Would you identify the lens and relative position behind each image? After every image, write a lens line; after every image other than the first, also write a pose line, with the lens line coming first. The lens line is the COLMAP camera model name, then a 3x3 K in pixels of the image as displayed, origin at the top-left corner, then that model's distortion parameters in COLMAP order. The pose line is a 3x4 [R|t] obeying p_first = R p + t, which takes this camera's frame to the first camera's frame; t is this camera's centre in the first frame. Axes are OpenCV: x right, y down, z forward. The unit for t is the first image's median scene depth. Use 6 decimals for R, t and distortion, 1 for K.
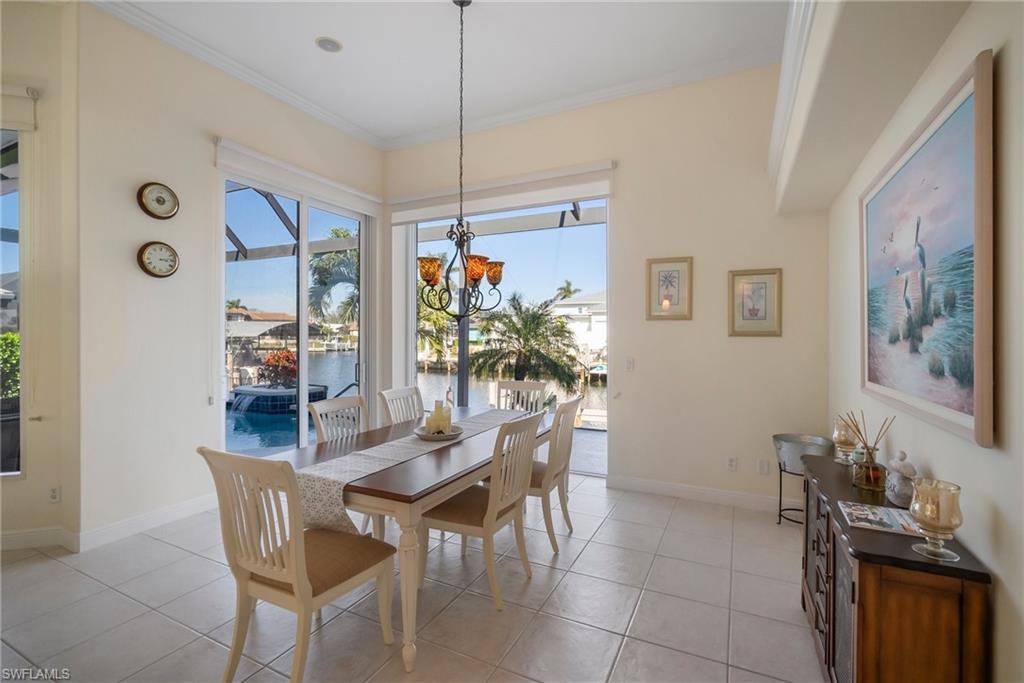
lens RADIAL K [[450.7, 0, 510.0], [0, 450.7, 337.6], [0, 0, 1]] dist [-0.012597, 0.001717]
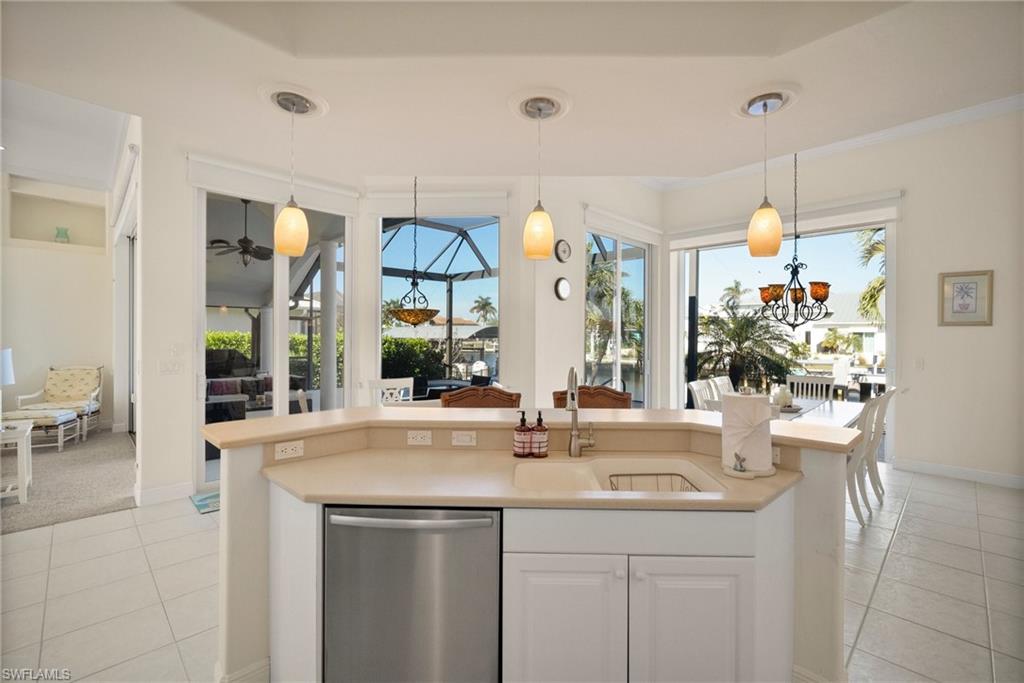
lens RADIAL K [[450.7, 0, 503.2], [0, 450.7, 337.0], [0, 0, 1]] dist [-0.012597, 0.001717]
pose [[0.945658, 0.004623, -0.325130, -0.297452], [-0.007203, 0.999951, -0.006733, 0.003939], [0.325083, 0.008709, 0.945645, -0.347986]]
